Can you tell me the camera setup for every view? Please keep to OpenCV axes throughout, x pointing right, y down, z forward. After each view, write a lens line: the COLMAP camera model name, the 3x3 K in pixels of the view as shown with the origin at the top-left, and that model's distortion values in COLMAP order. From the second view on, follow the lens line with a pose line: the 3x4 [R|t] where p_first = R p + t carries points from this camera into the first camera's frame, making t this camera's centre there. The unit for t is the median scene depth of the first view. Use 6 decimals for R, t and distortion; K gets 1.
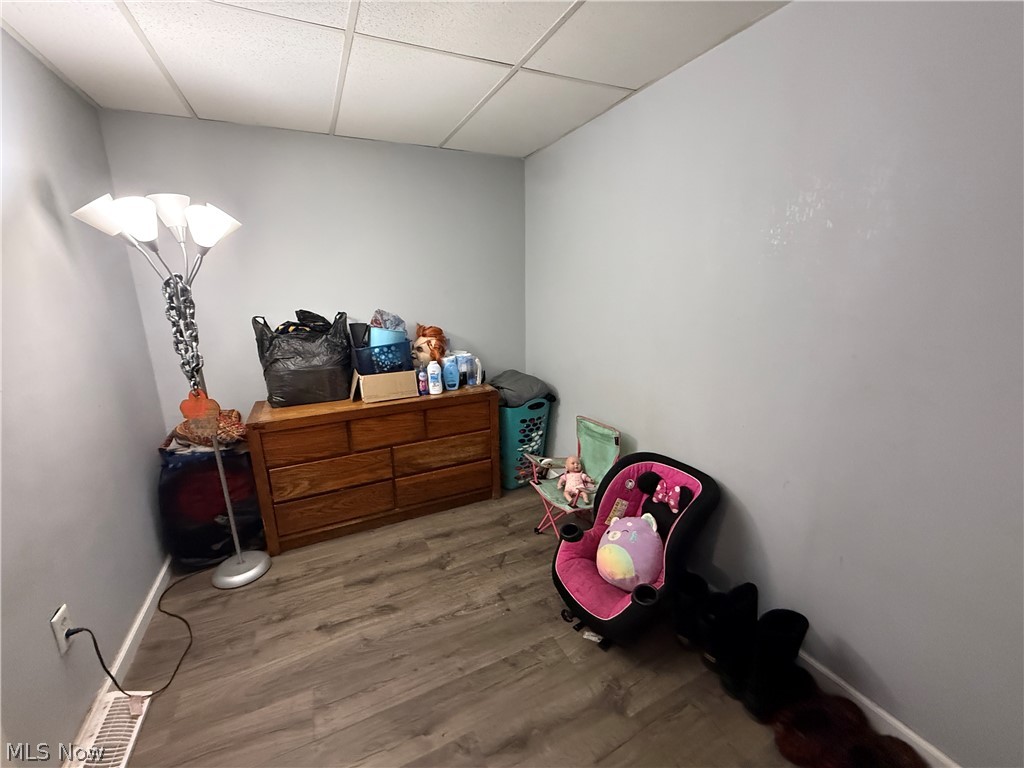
lens RADIAL K [[412.9, 0, 512.0], [0, 412.9, 383.2], [0, 0, 1]] dist [-0.000966, -0.000426]
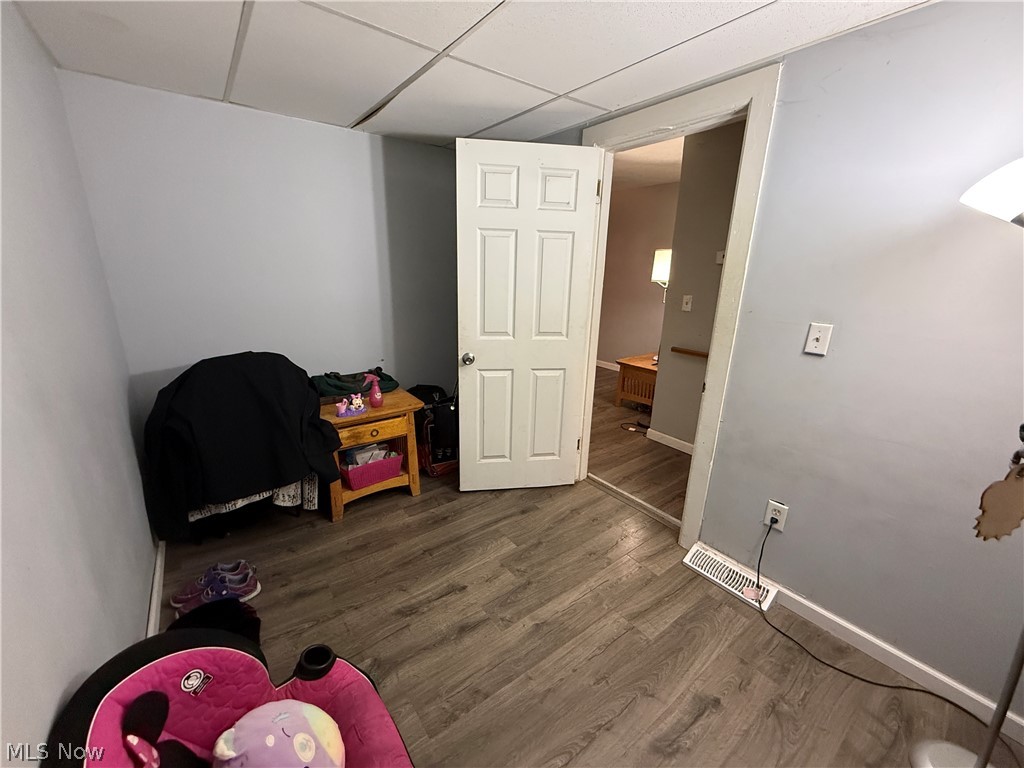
lens RADIAL K [[412.9, 0, 512.0], [0, 412.9, 383.2], [0, 0, 1]] dist [-0.000966, -0.000426]
pose [[-0.982315, 0.043499, -0.182115, 0.065445], [-0.052237, 0.870354, 0.489648, -0.388495], [0.179804, 0.490501, -0.852689, 1.491669]]
